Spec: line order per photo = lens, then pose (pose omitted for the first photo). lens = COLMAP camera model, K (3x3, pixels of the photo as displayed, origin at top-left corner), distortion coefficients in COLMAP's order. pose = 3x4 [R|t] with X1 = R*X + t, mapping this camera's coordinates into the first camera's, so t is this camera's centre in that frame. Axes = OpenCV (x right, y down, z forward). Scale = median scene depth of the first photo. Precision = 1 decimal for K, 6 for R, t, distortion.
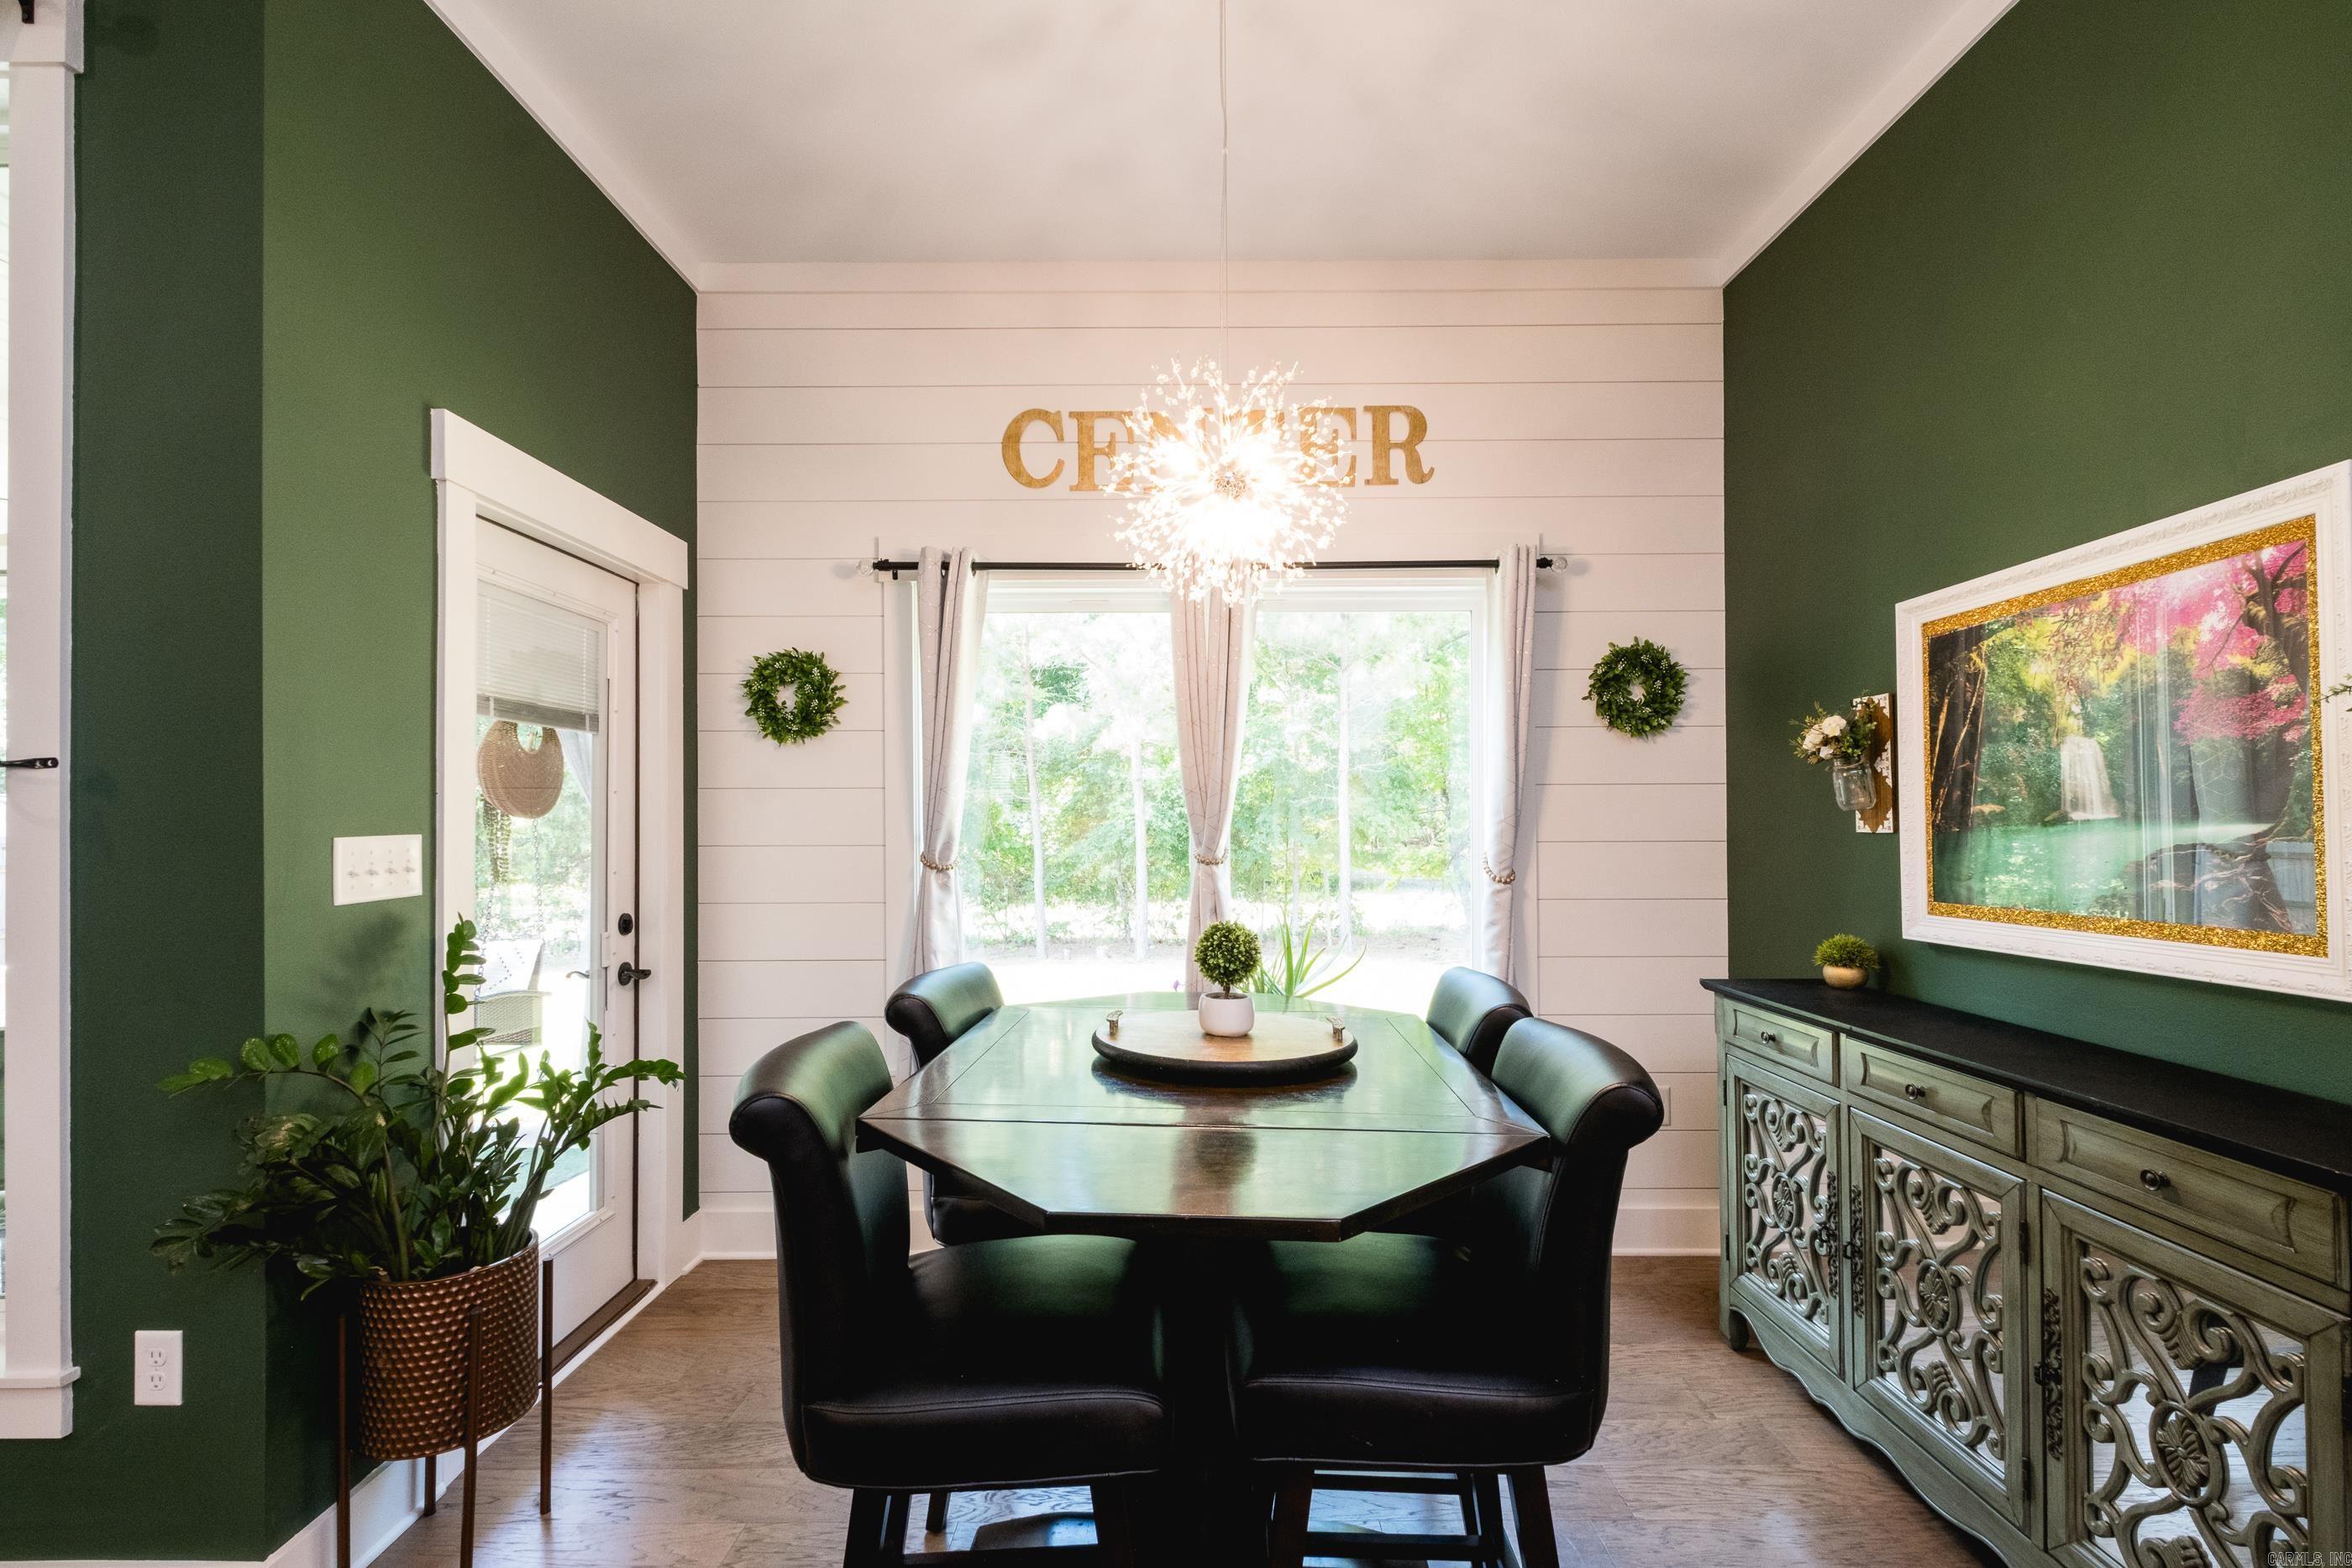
lens RADIAL K [[1016.7, 0, 1195.3], [0, 1016.7, 810.5], [0, 0, 1]] dist [0.004839, -0.004790]
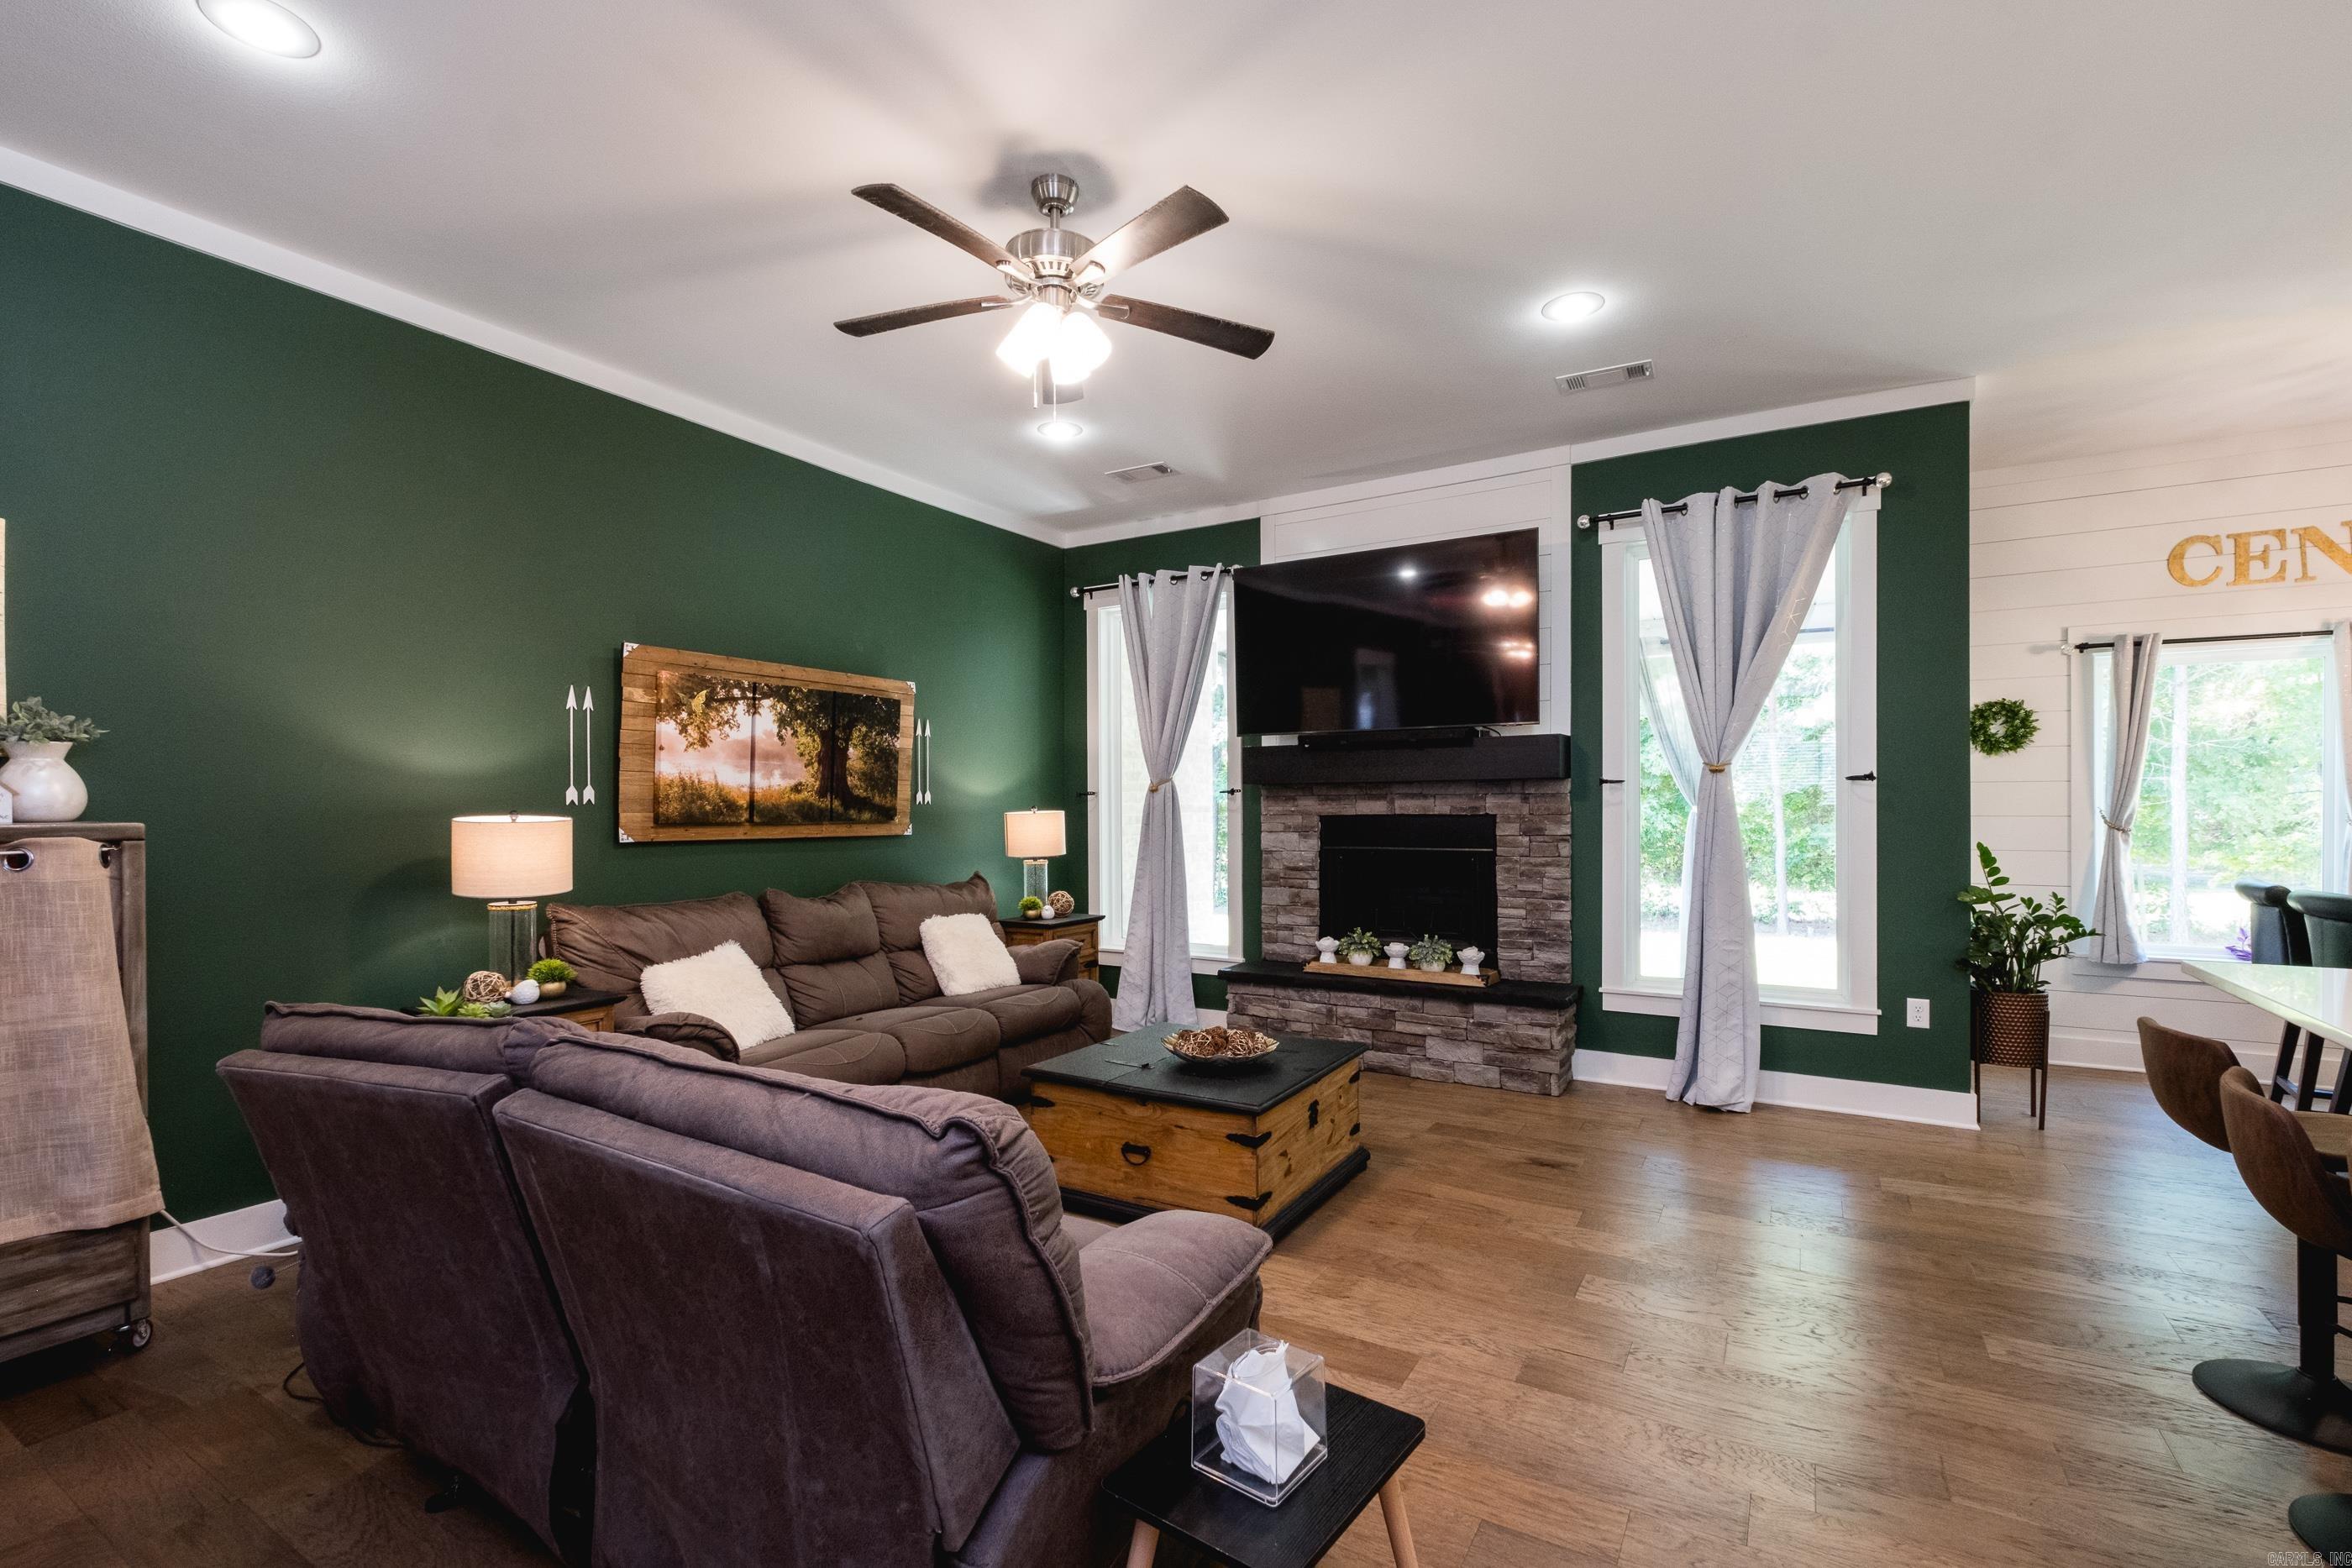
lens RADIAL K [[1016.7, 0, 1168.6], [0, 1016.7, 819.1], [0, 0, 1]] dist [0.004839, -0.004790]
pose [[0.854105, 0.007050, -0.520053, -0.716605], [0.004957, 0.999752, 0.021694, -0.003916], [0.520077, -0.021107, 0.853859, -1.193526]]
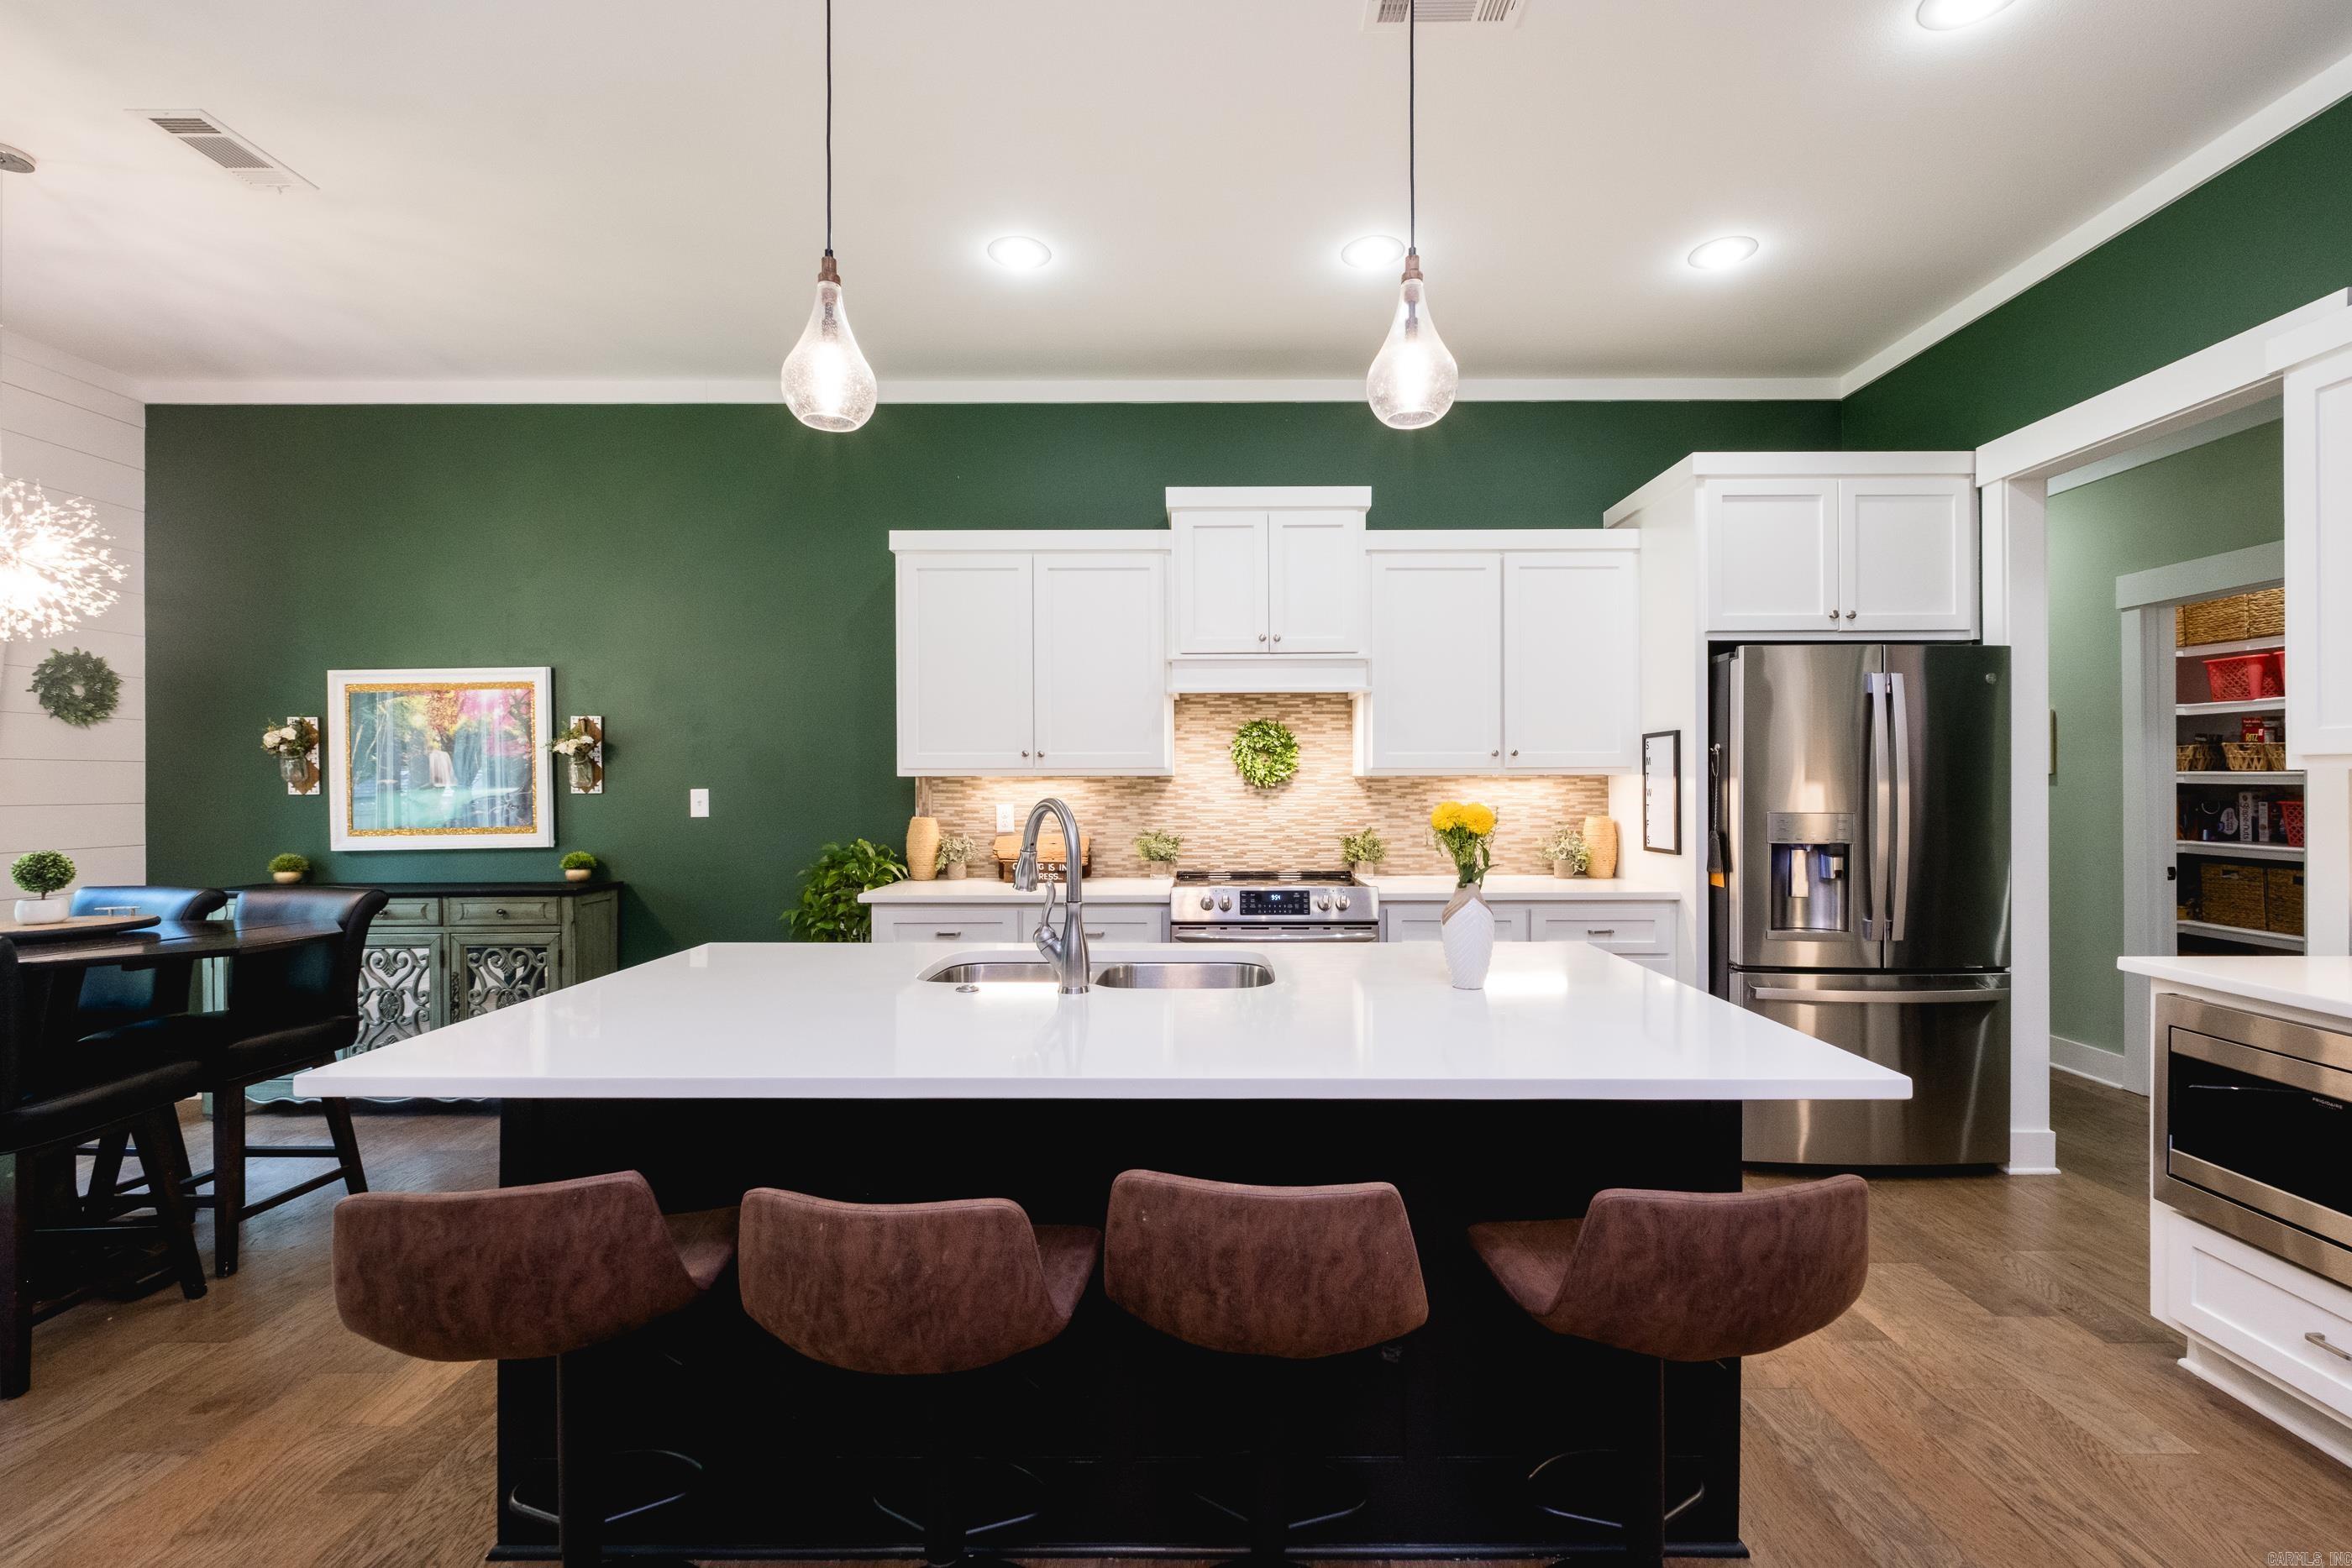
lens RADIAL K [[1016.7, 0, 1204.7], [0, 1016.7, 782.0], [0, 0, 1]] dist [0.004839, -0.004790]
pose [[-0.003499, 0.006148, 0.999975, -0.898766], [-0.003426, 0.999975, -0.006160, 0.004399], [-0.999988, -0.003447, -0.003477, -0.451729]]
